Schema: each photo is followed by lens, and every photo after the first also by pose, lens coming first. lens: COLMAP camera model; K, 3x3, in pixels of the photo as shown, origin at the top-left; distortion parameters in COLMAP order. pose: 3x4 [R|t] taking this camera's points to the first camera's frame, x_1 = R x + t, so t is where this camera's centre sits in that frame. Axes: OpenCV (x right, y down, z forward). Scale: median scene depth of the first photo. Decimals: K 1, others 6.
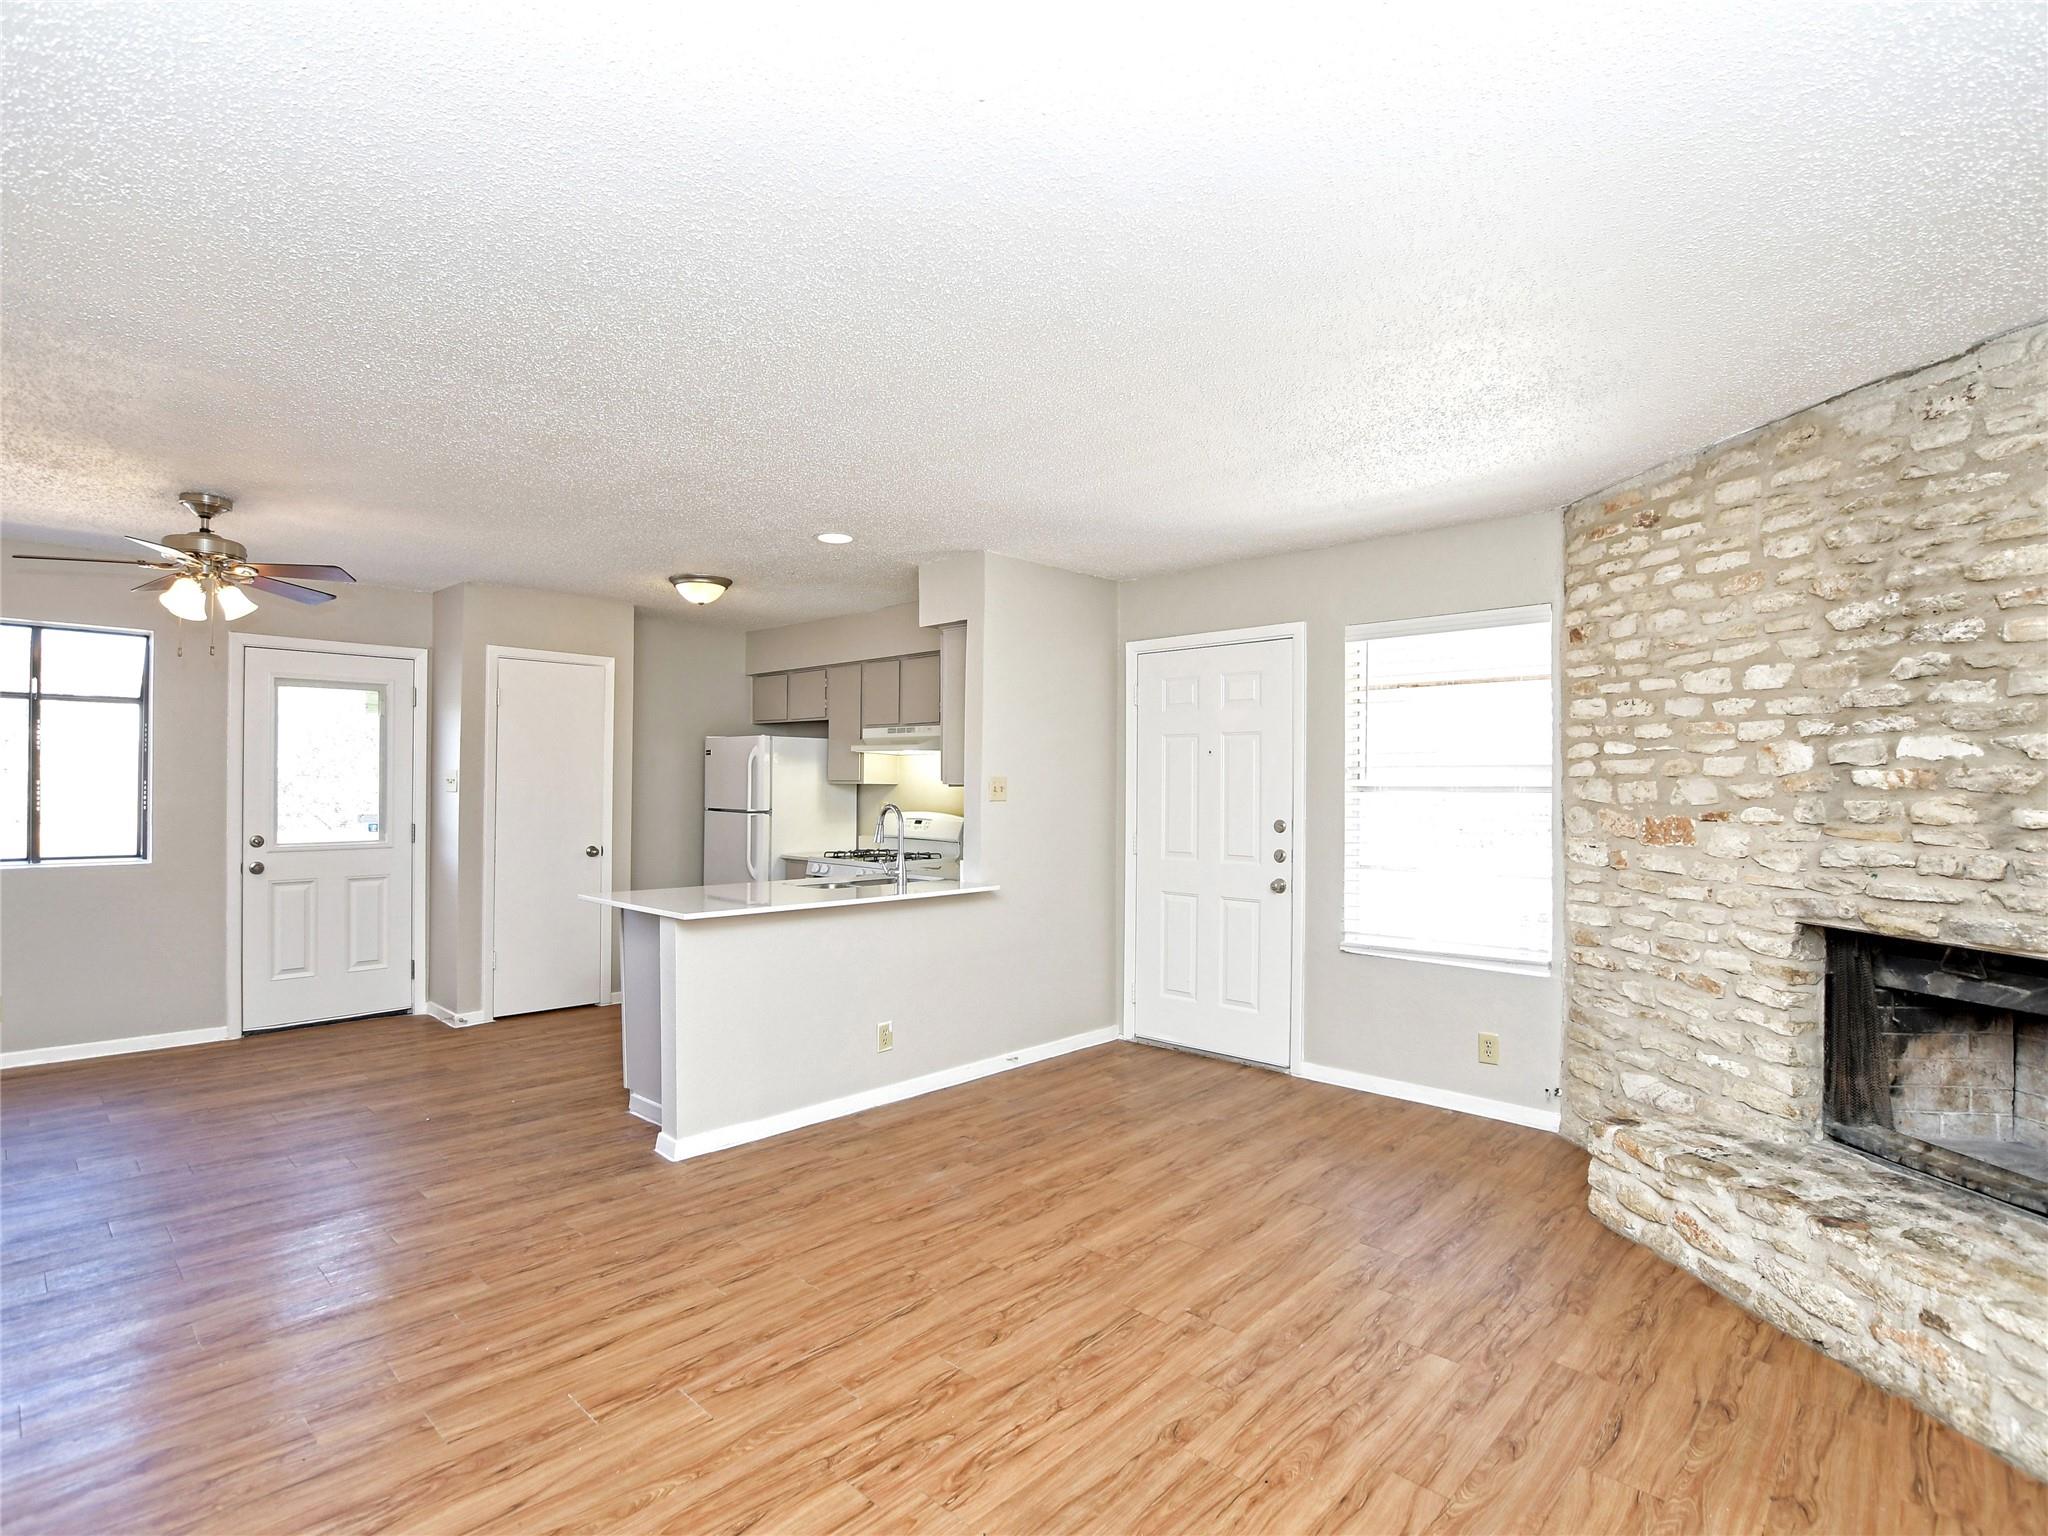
lens RADIAL K [[1015.2, 0, 1019.9], [0, 1015.2, 777.5], [0, 0, 1]] dist [-0.033565, 0.004159]
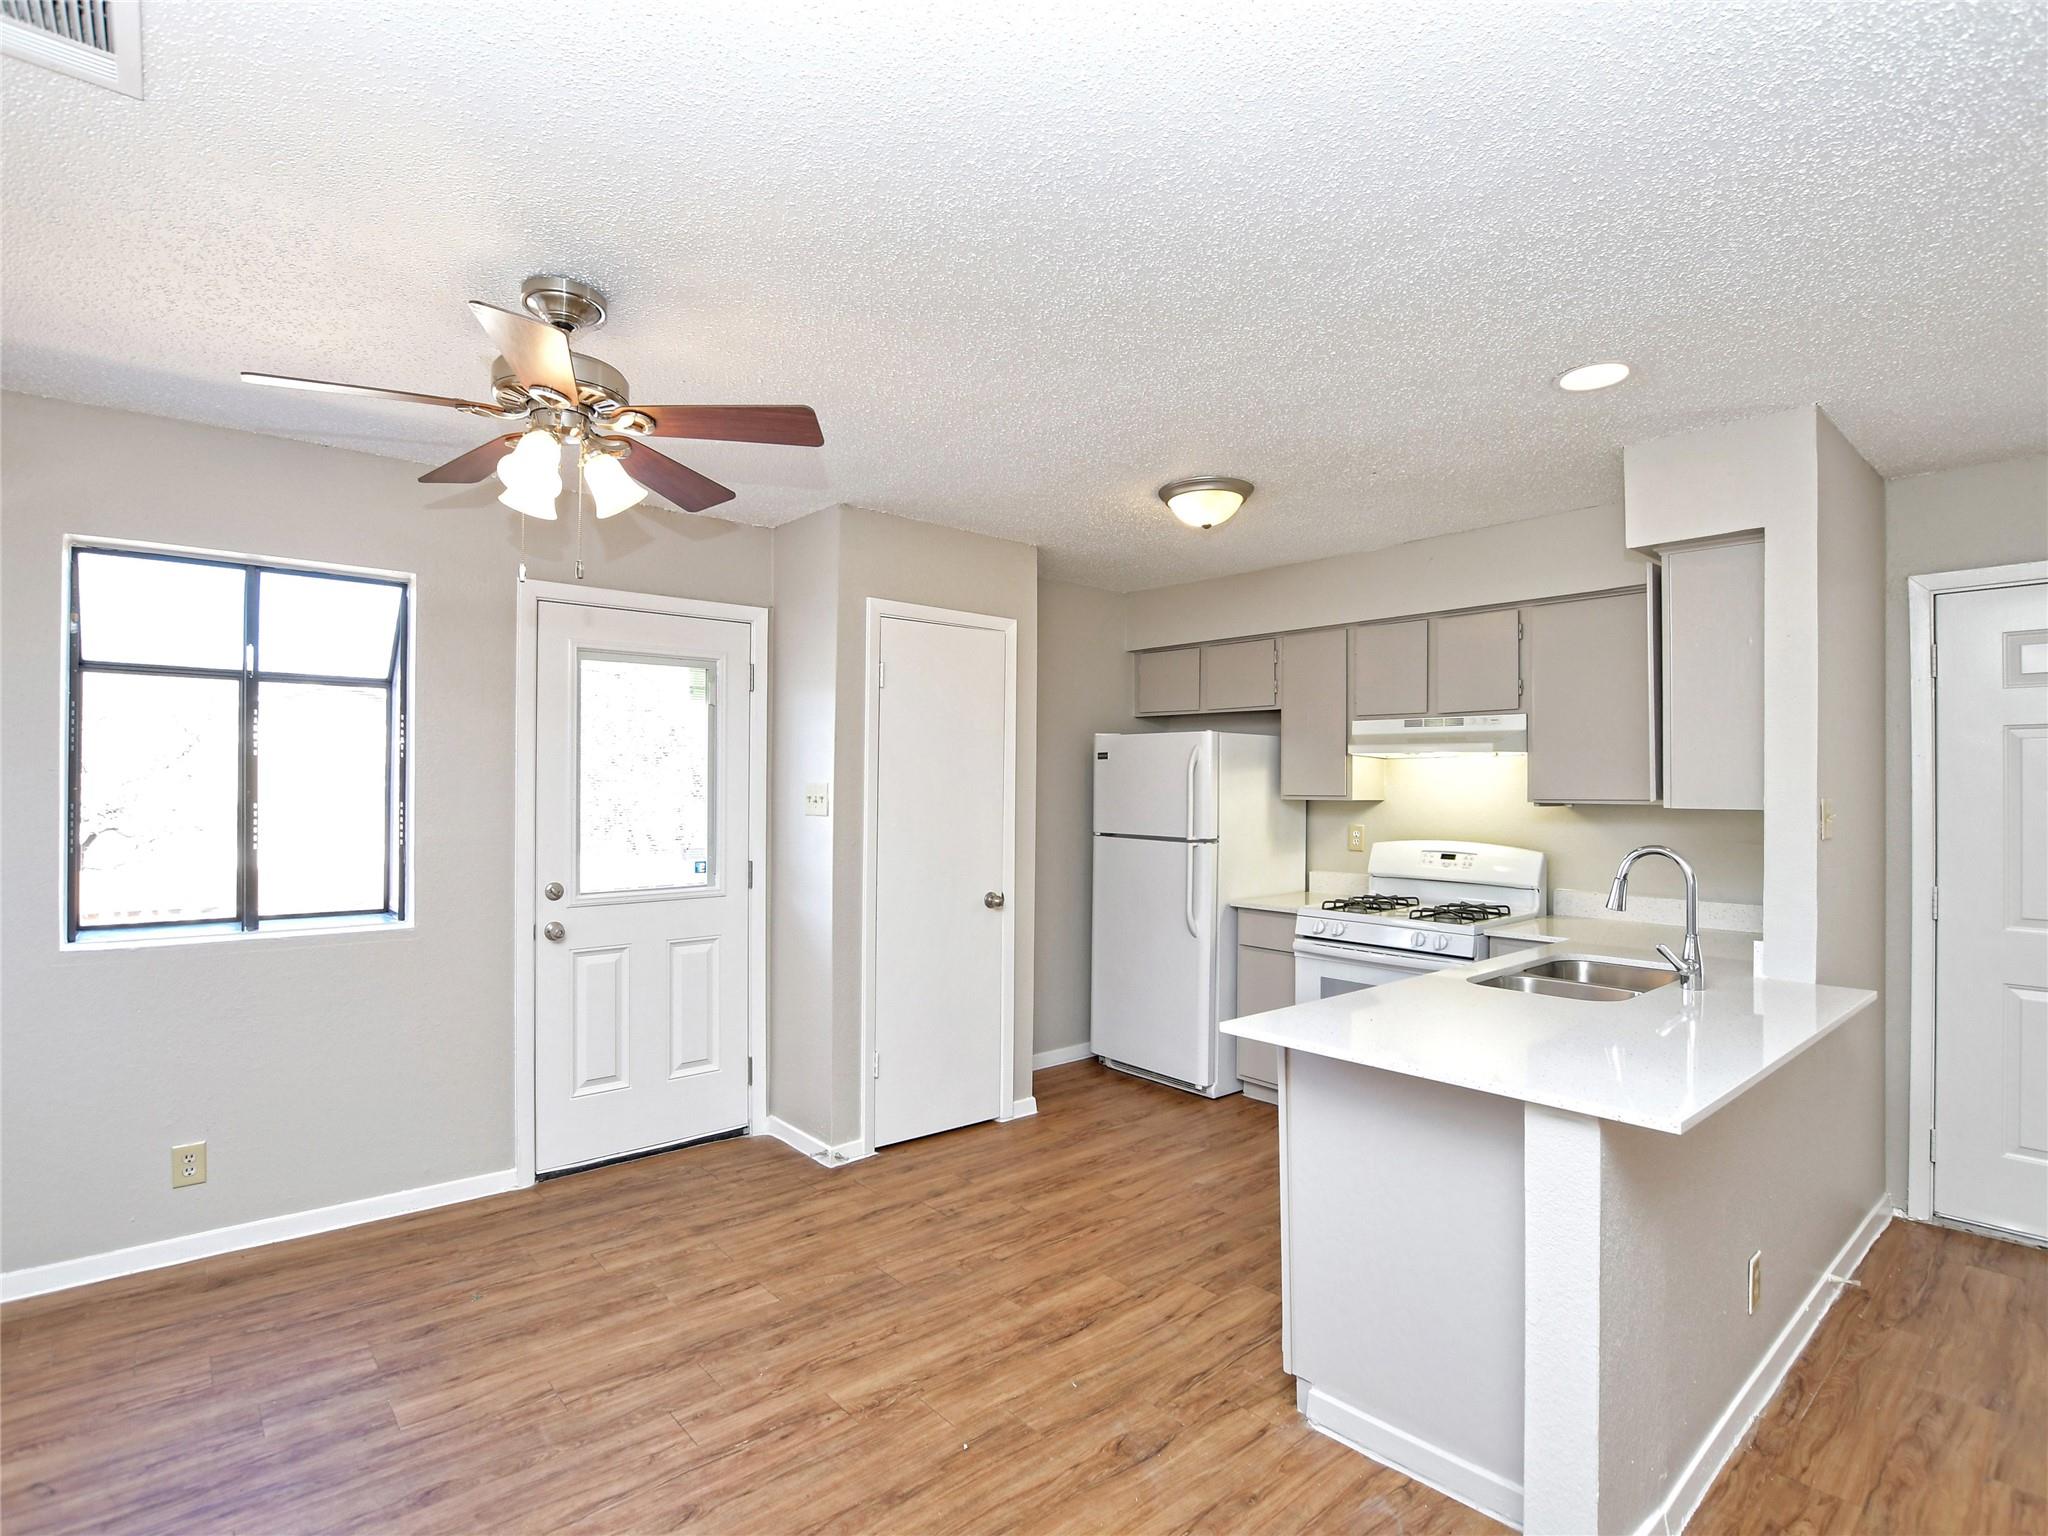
lens RADIAL K [[1015.2, 0, 1019.9], [0, 1015.2, 777.5], [0, 0, 1]] dist [-0.033565, 0.004159]
pose [[0.994866, -0.001719, -0.101190, -0.590867], [0.001573, 0.999998, -0.001527, -0.016536], [0.101193, 0.001361, 0.994866, 0.547668]]
